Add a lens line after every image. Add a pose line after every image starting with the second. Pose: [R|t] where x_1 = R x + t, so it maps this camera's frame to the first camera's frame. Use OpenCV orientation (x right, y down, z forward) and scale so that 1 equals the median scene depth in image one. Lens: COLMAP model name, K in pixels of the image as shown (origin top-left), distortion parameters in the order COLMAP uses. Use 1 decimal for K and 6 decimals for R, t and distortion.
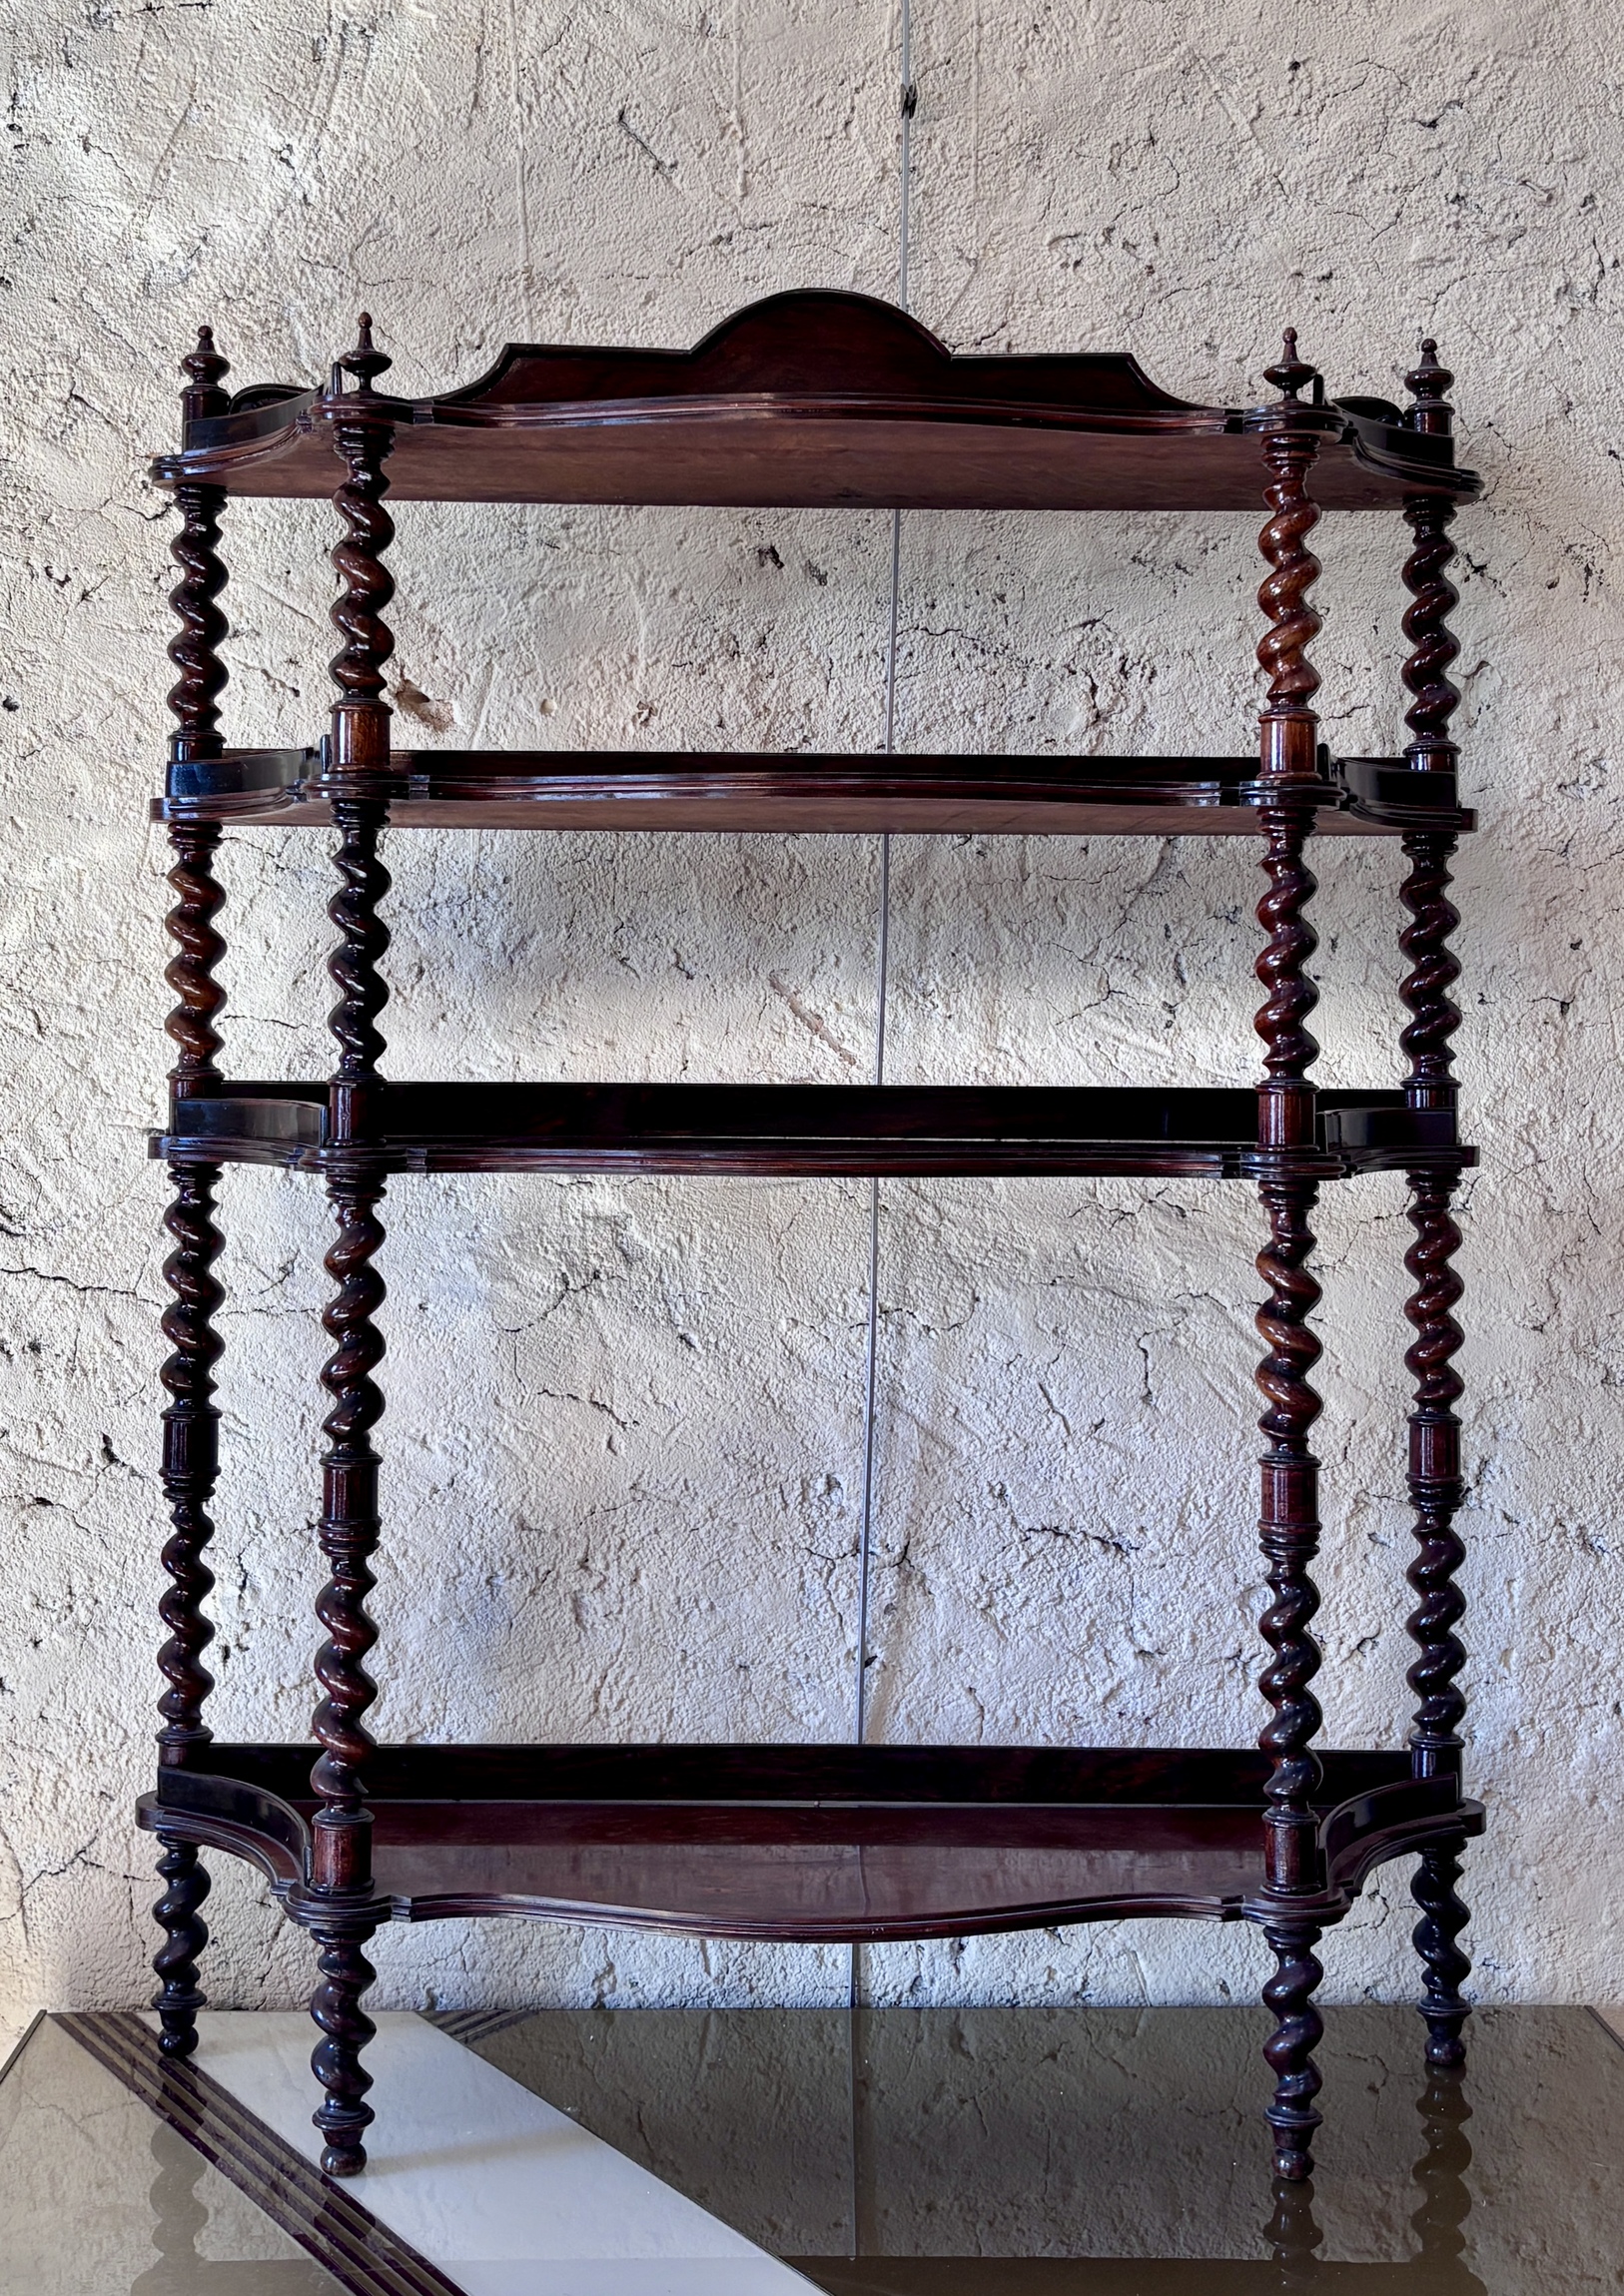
lens RADIAL K [[2910.5, 0, 754.7], [0, 2910.5, 954.4], [0, 0, 1]] dist [0.090098, 0.000000]
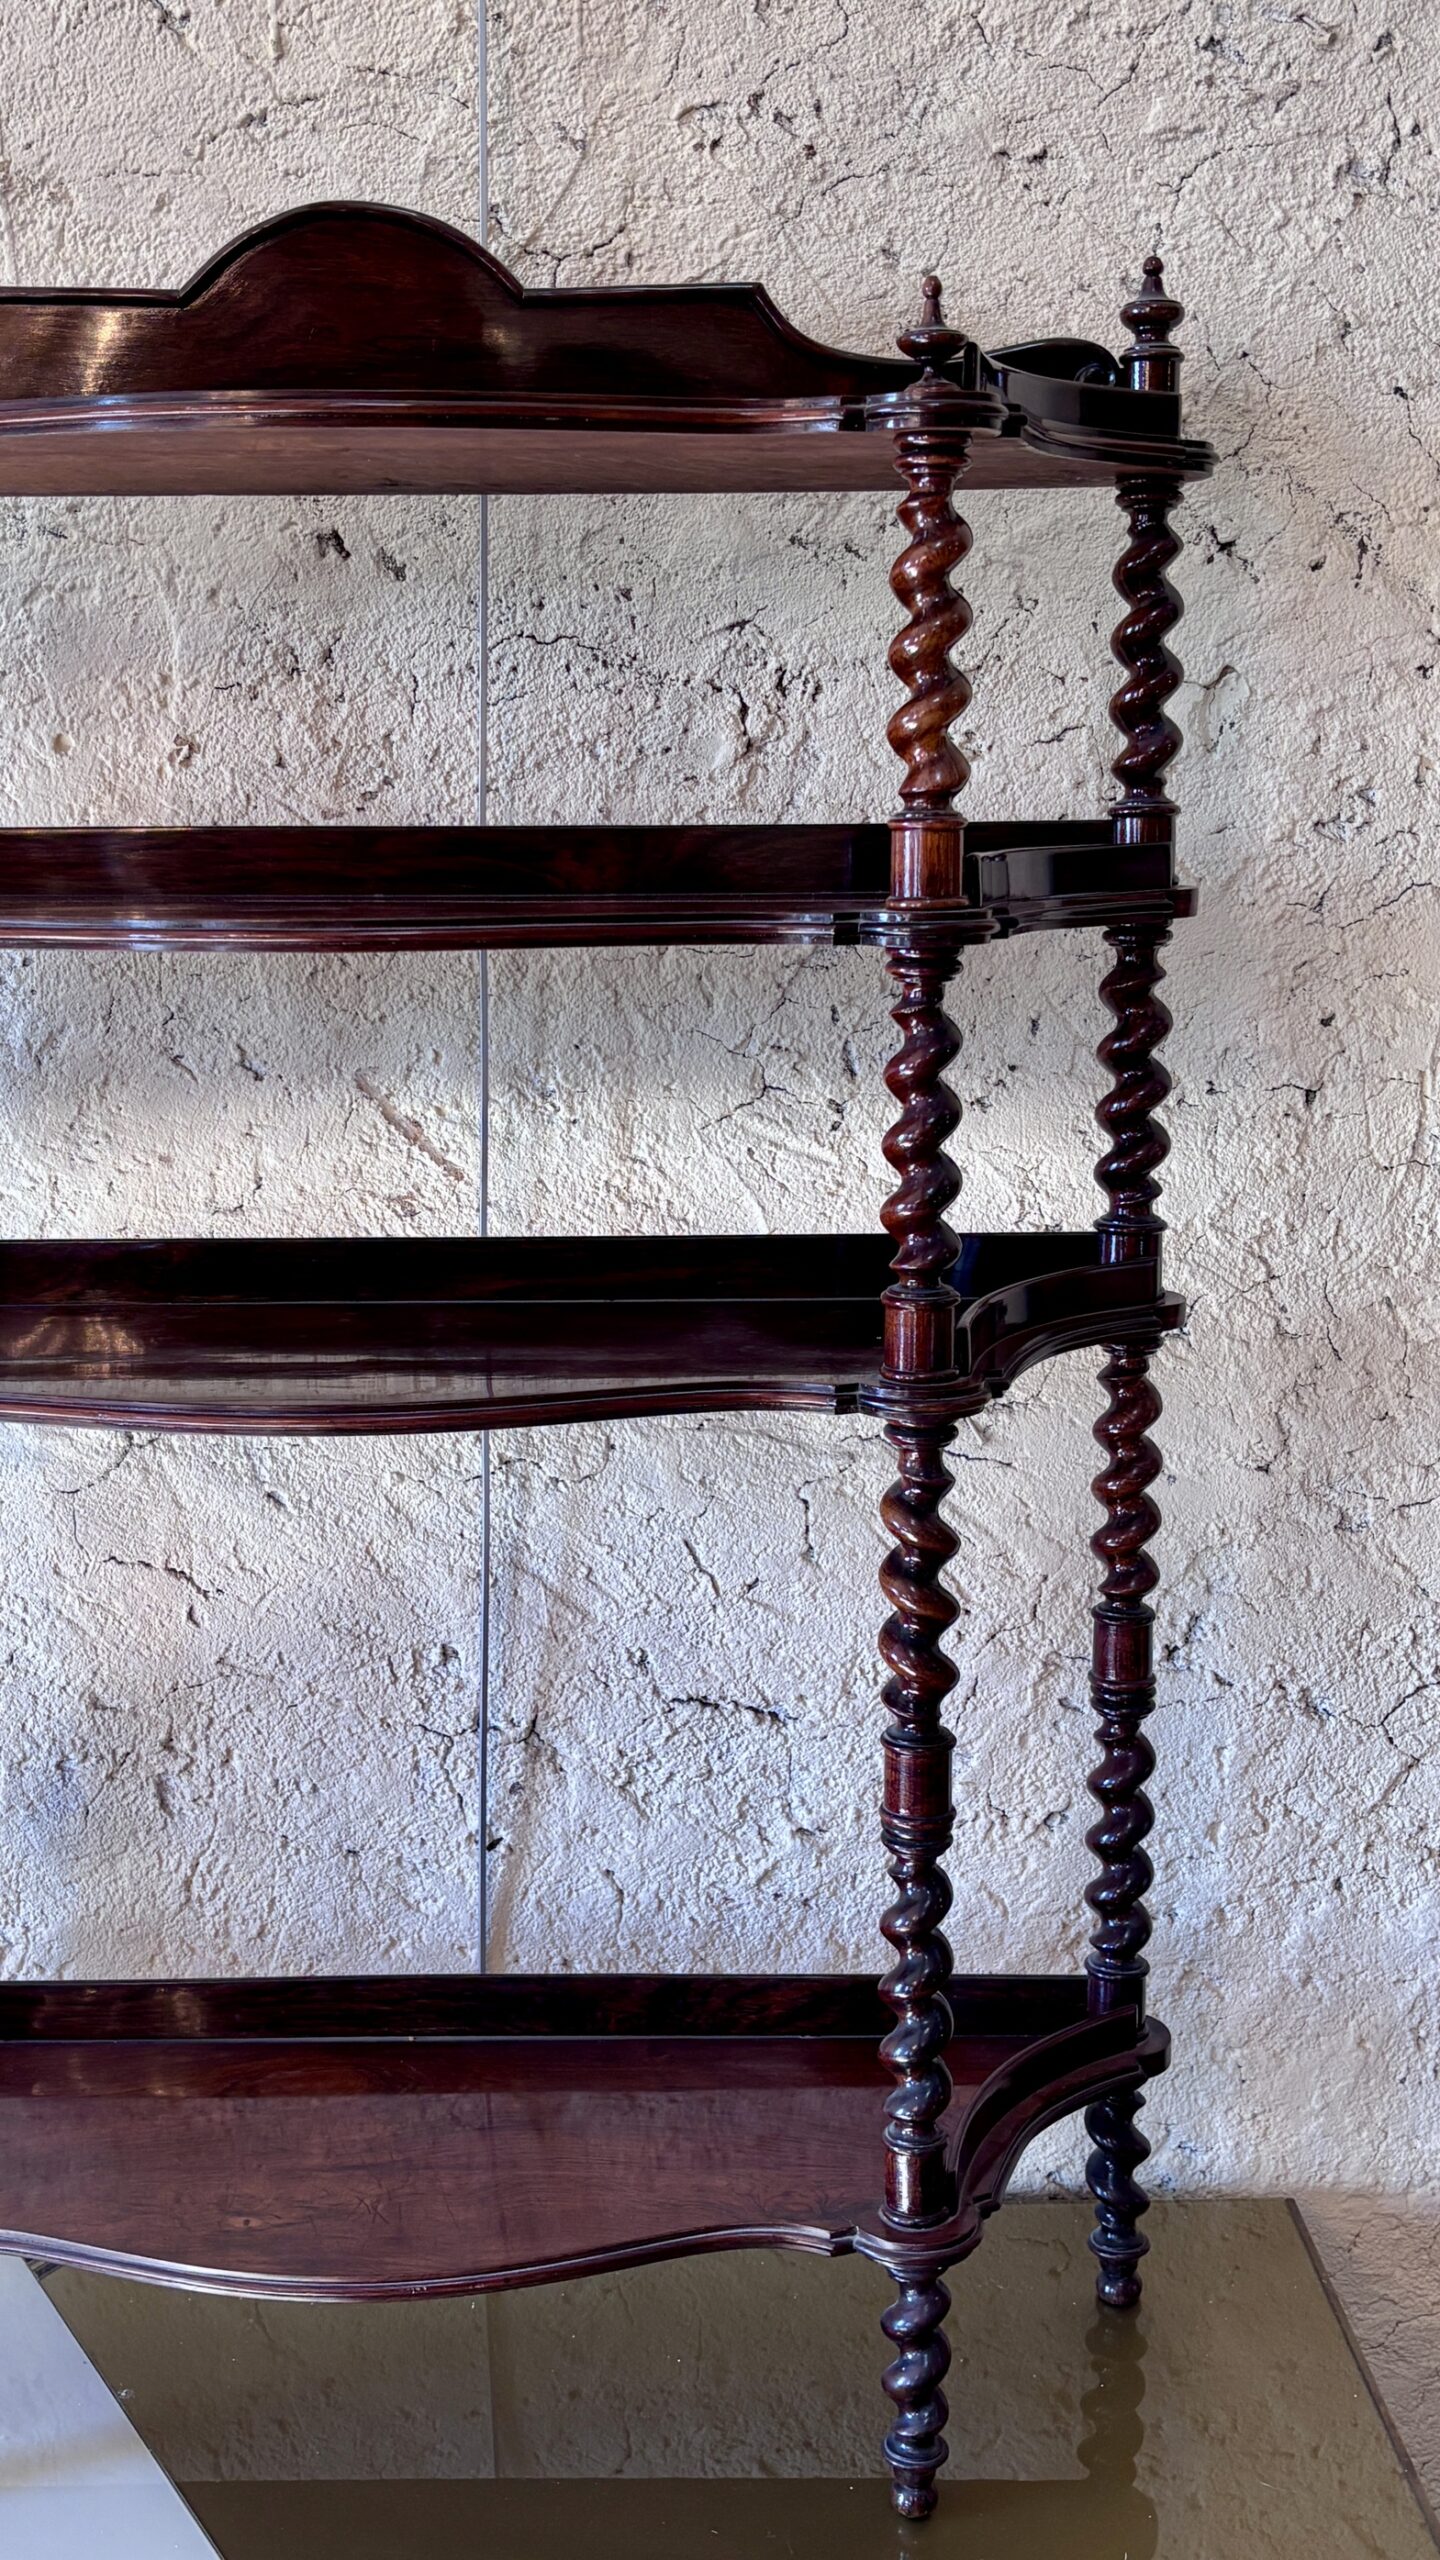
lens RADIAL K [[2585.9, 0, 670.7], [0, 2585.9, 1262.4], [0, 0, 1]] dist [0.034310, 0.000000]
pose [[0.999766, -0.013340, -0.017039, 0.107490], [0.016764, 0.975347, 0.220040, -0.101242], [0.013684, -0.220275, 0.975342, 0.271537]]
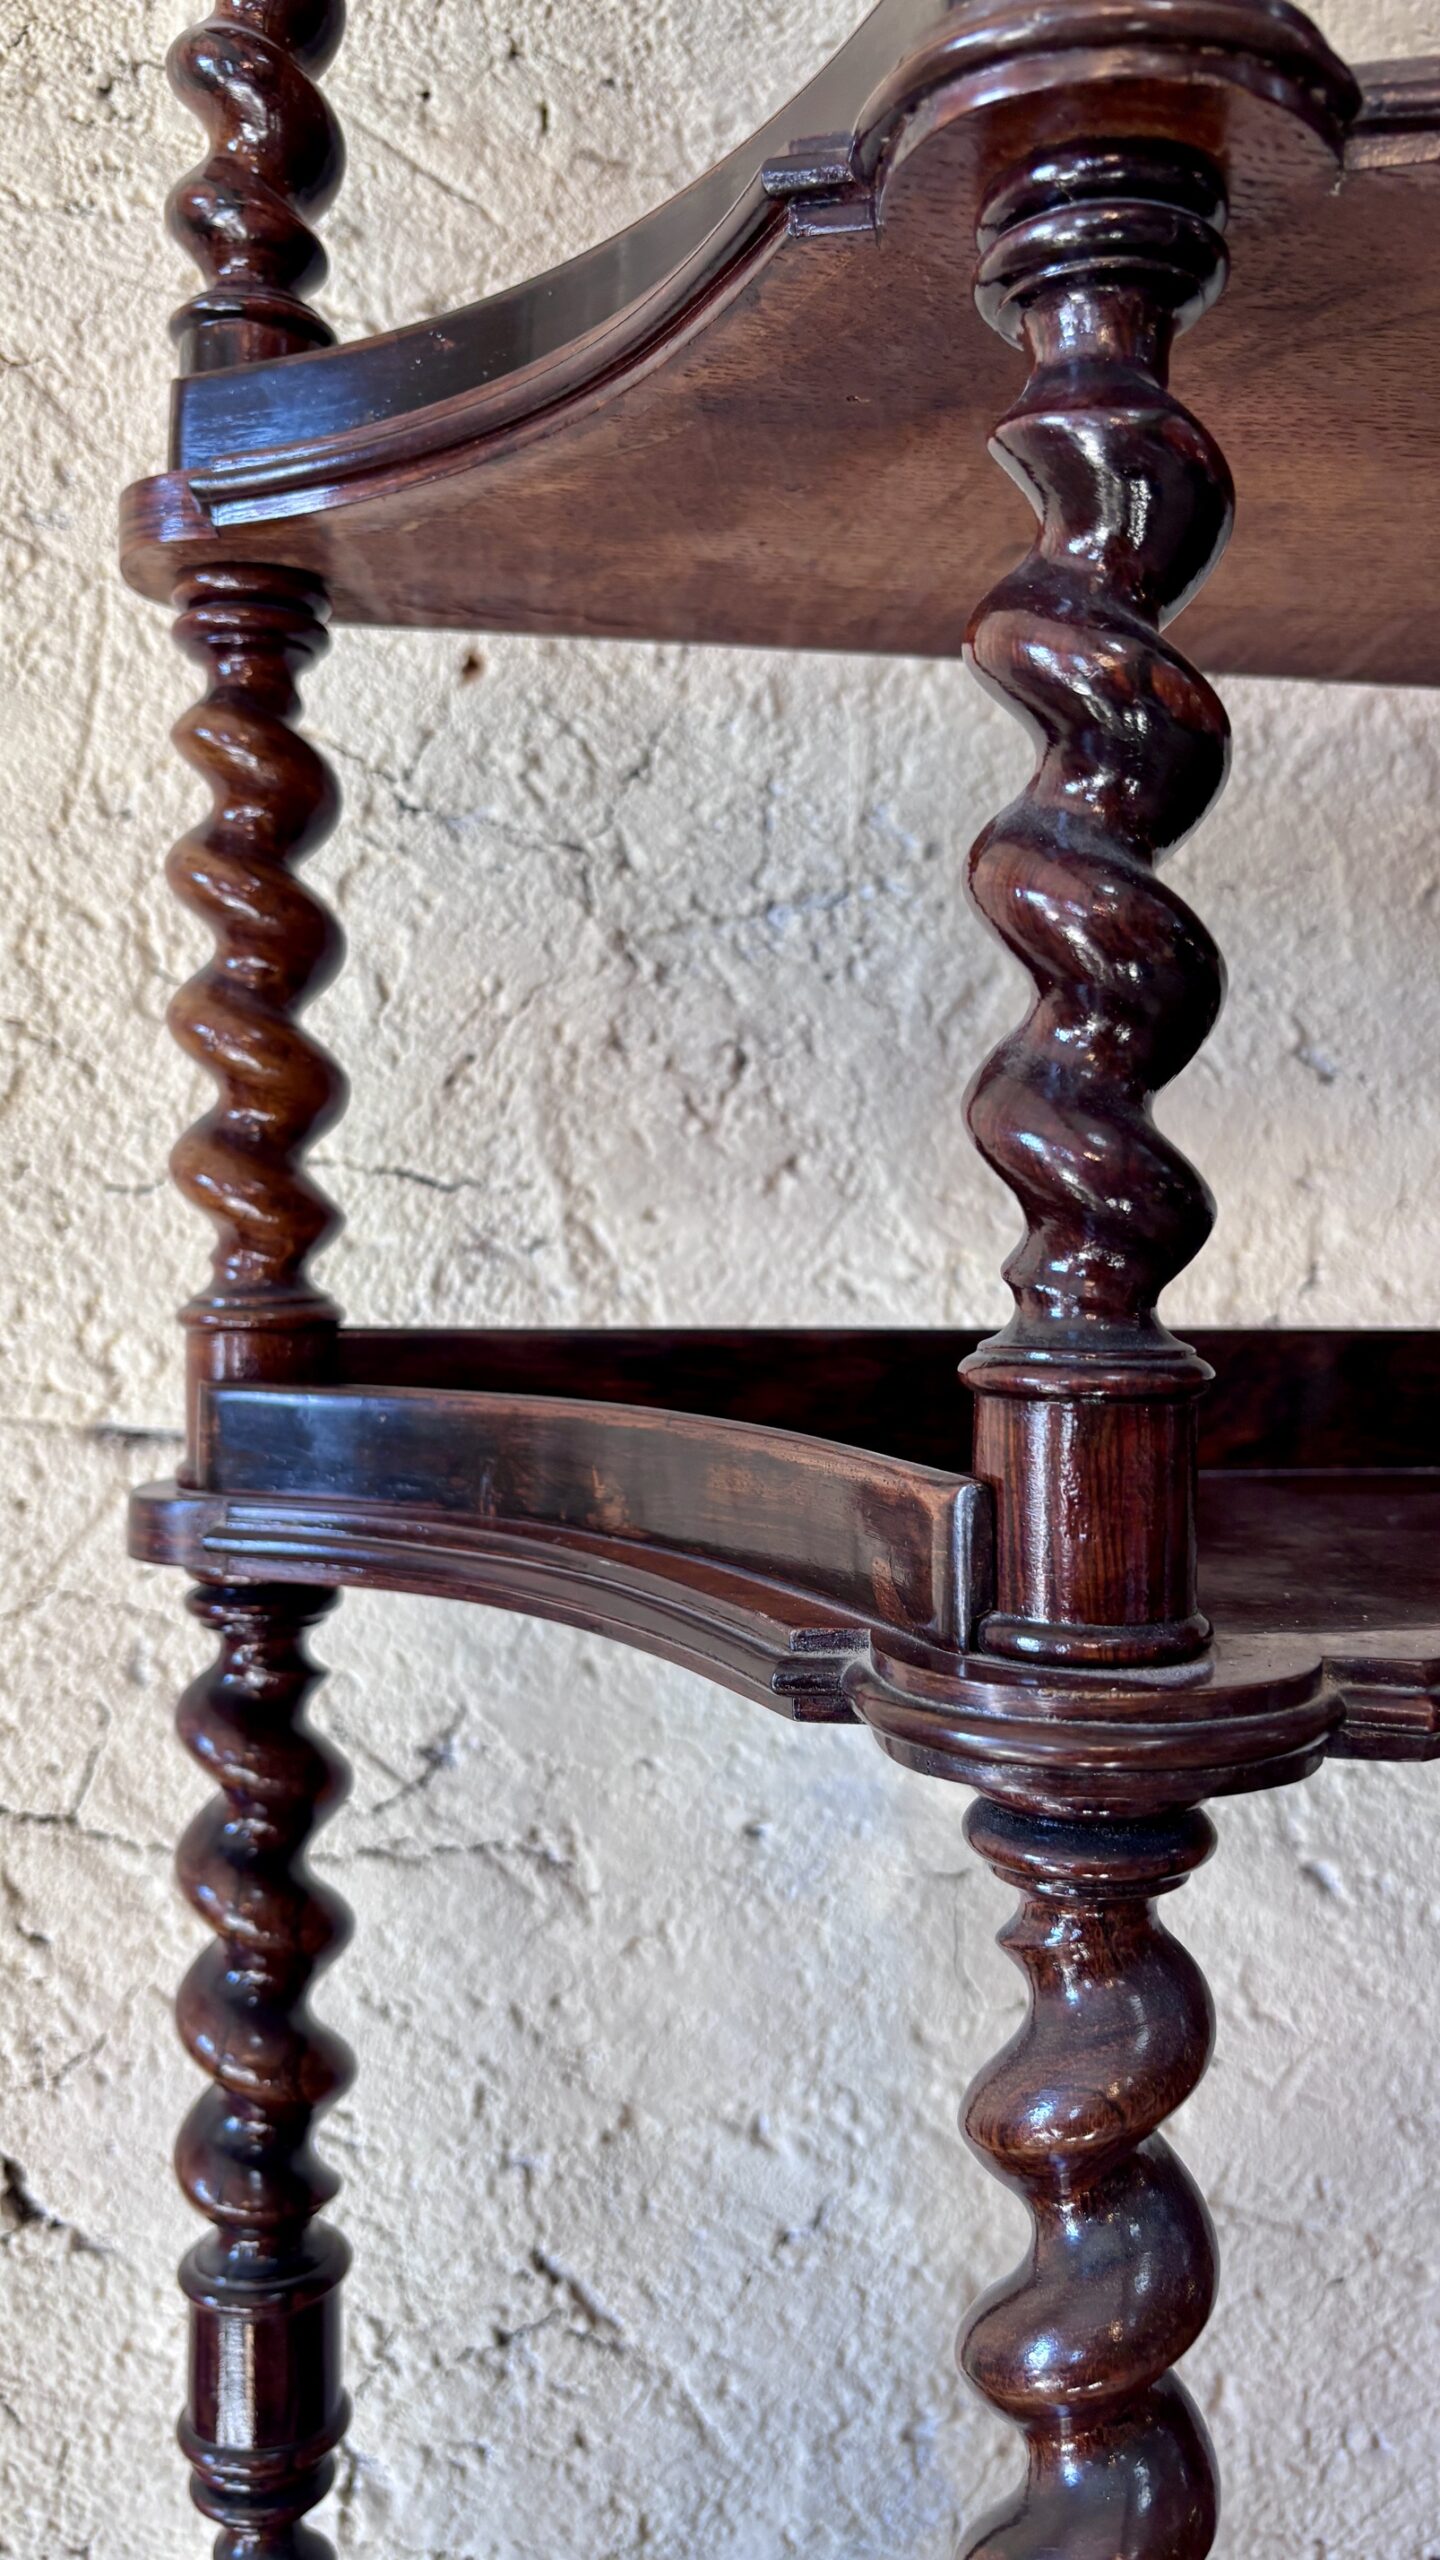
lens RADIAL K [[1939.7, 0, 705.8], [0, 1939.7, 1282.3], [0, 0, 1]] dist [0.007335, -0.023480]
pose [[0.990839, -0.003224, 0.135011, -0.158823], [-0.003959, 0.998592, 0.052901, 0.023751], [-0.134991, -0.052951, 0.989431, 0.715093]]
